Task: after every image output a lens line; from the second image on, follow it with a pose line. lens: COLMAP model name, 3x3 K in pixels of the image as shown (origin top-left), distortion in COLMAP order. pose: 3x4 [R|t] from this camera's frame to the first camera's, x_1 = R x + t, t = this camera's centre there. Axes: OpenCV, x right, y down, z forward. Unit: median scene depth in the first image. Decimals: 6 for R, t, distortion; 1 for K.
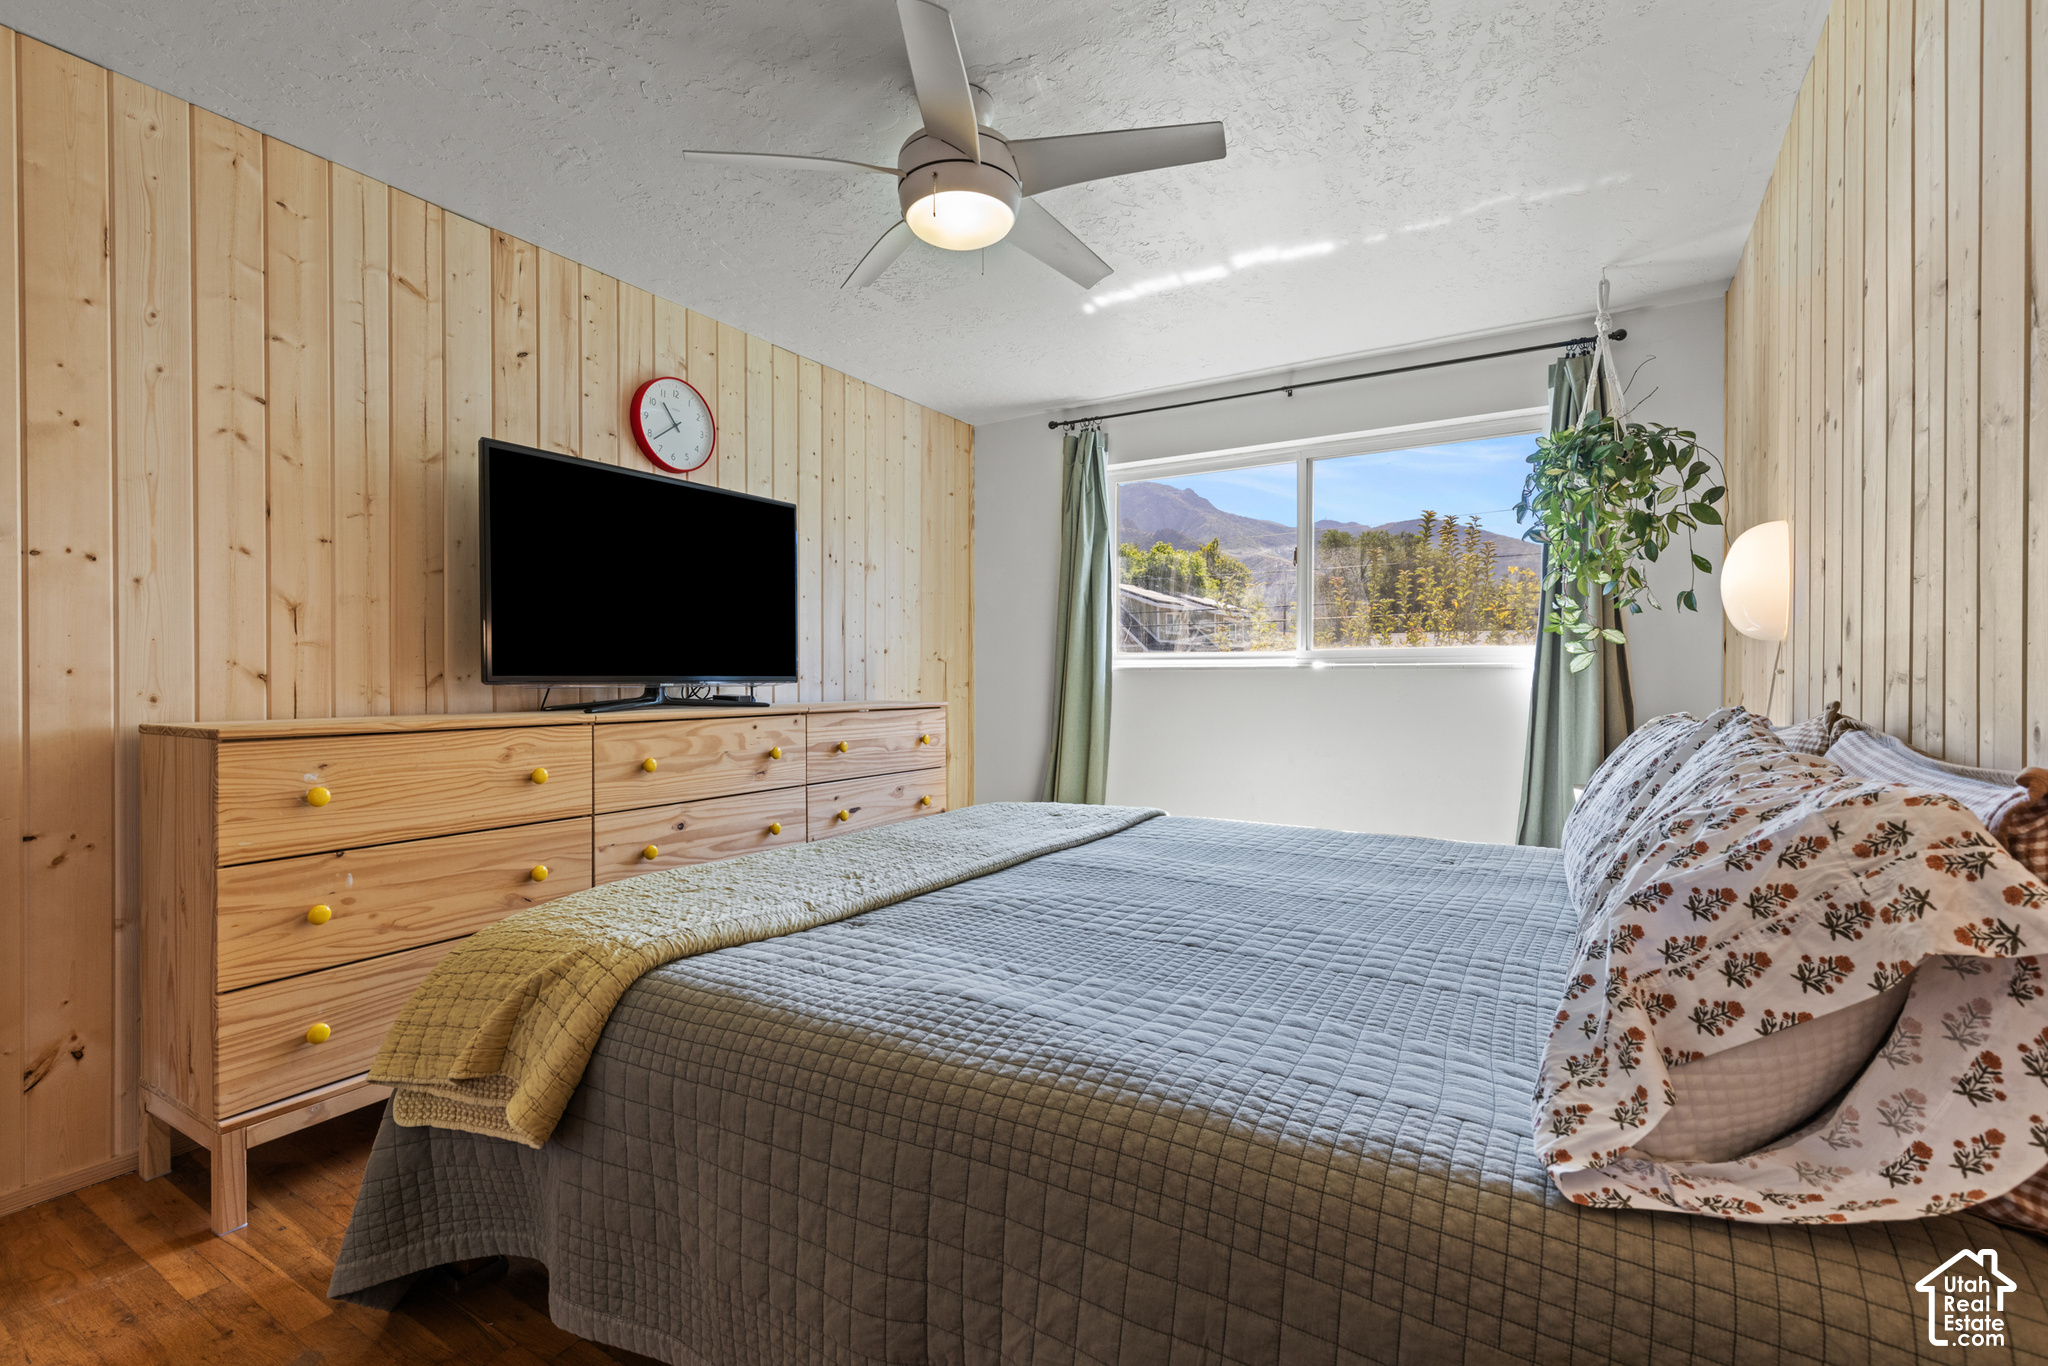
lens RADIAL K [[925.3, 0, 1031.9], [0, 925.3, 688.1], [0, 0, 1]] dist [-0.002343, 0.000805]
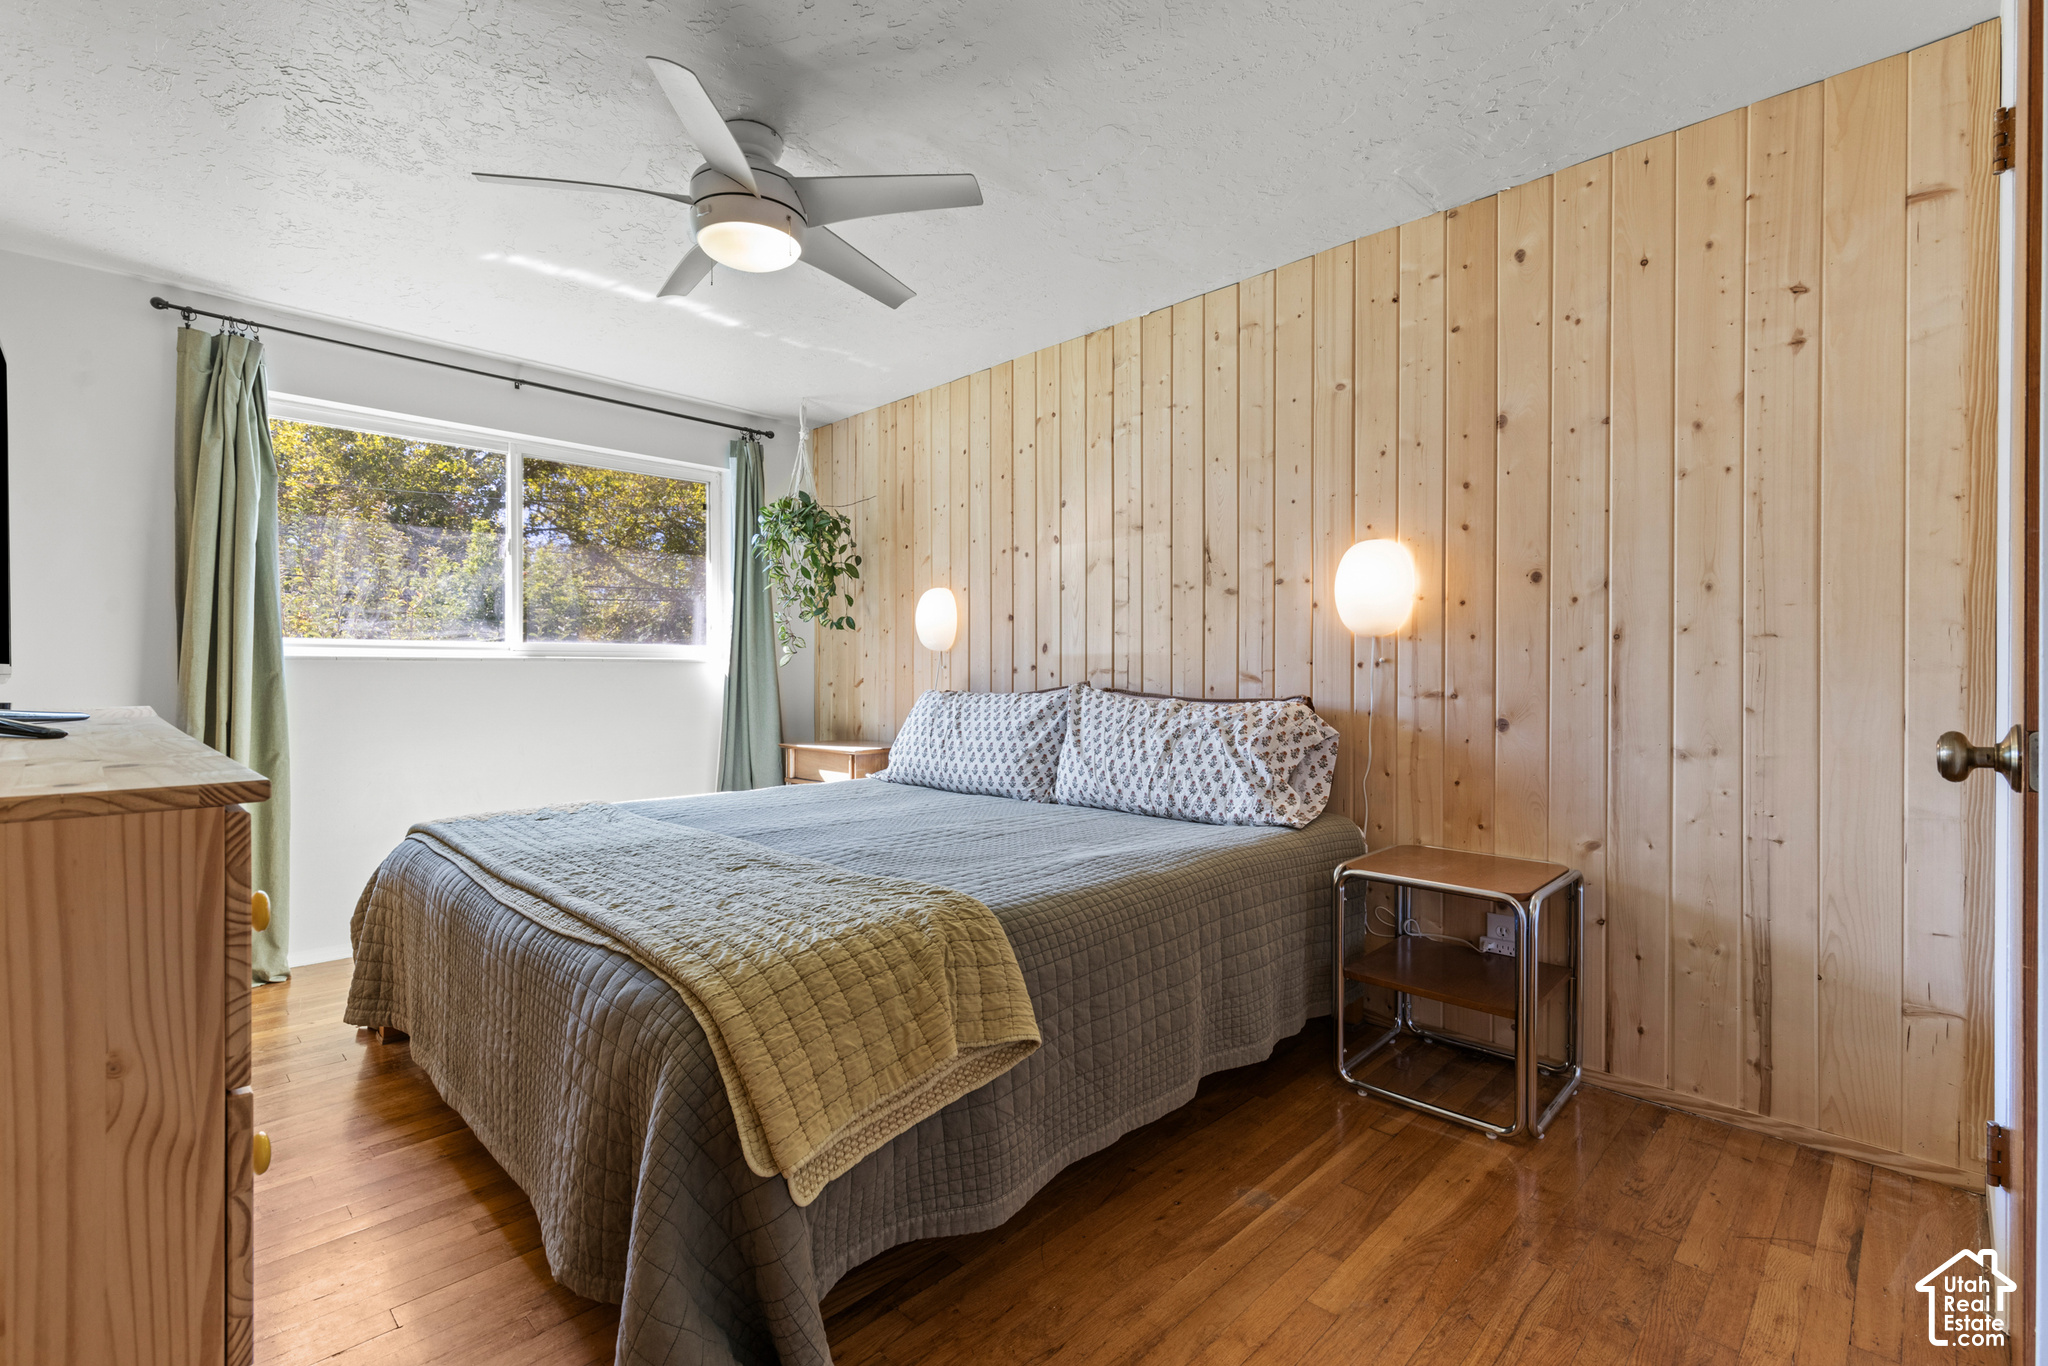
lens RADIAL K [[925.3, 0, 1024.4], [0, 925.3, 681.8], [0, 0, 1]] dist [-0.002343, 0.000805]
pose [[0.217317, -0.008011, 0.976068, -0.811028], [0.007187, 0.999952, 0.006607, -0.001145], [-0.976075, 0.005579, 0.217364, 0.345702]]
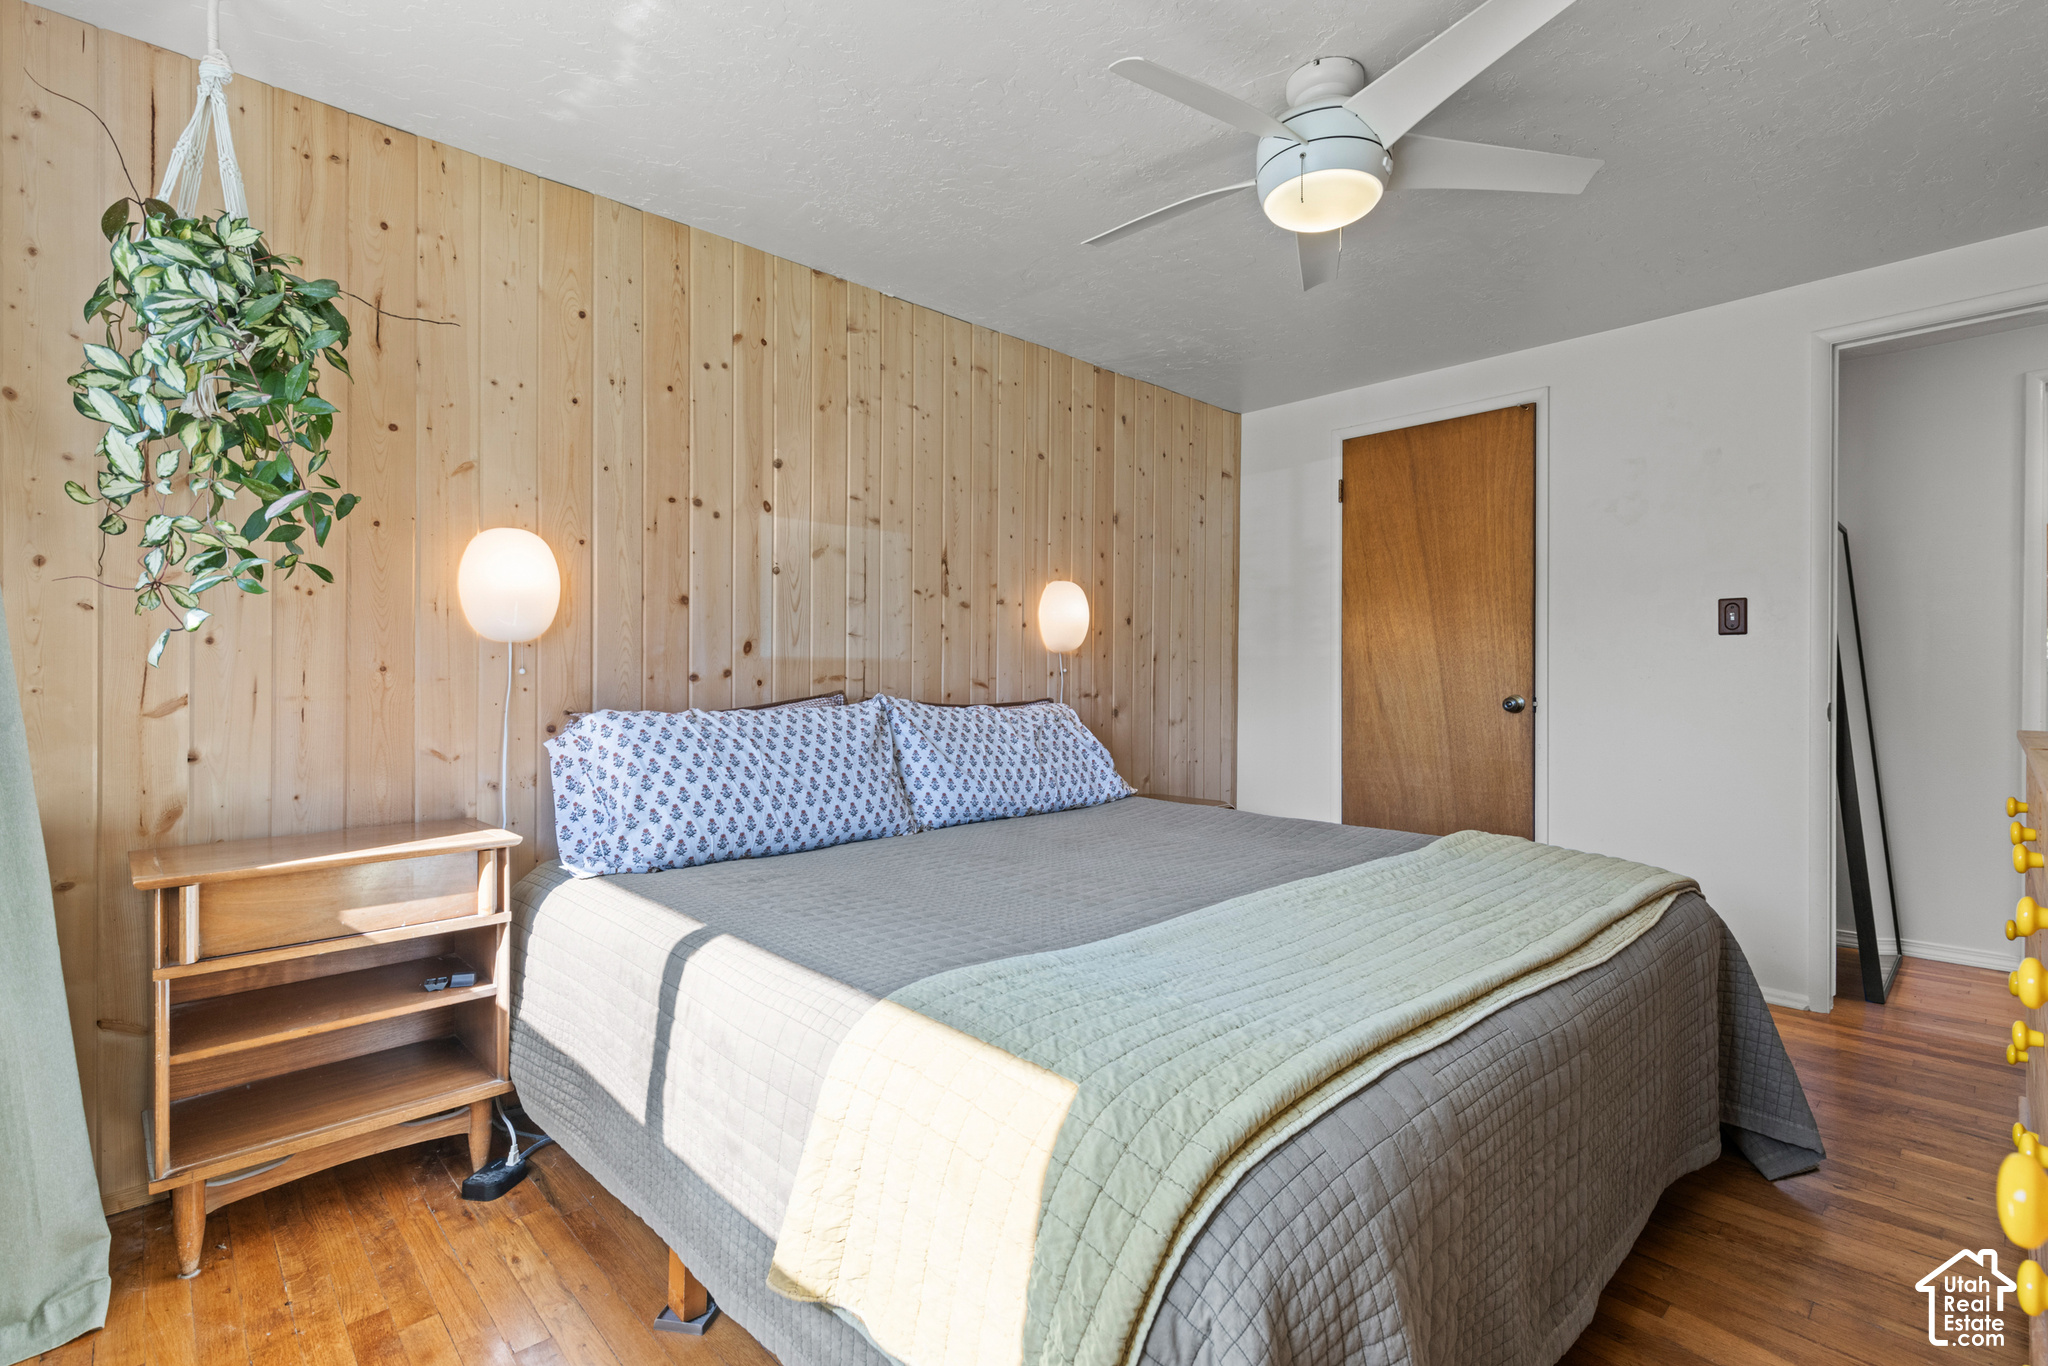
lens RADIAL K [[925.3, 0, 1022.4], [0, 925.3, 674.6], [0, 0, 1]] dist [-0.002343, 0.000805]
pose [[-0.969473, -0.005616, 0.245134, -0.022536], [-0.003690, 0.999959, 0.008318, -0.020018], [-0.245171, 0.007160, -0.969453, 1.515000]]
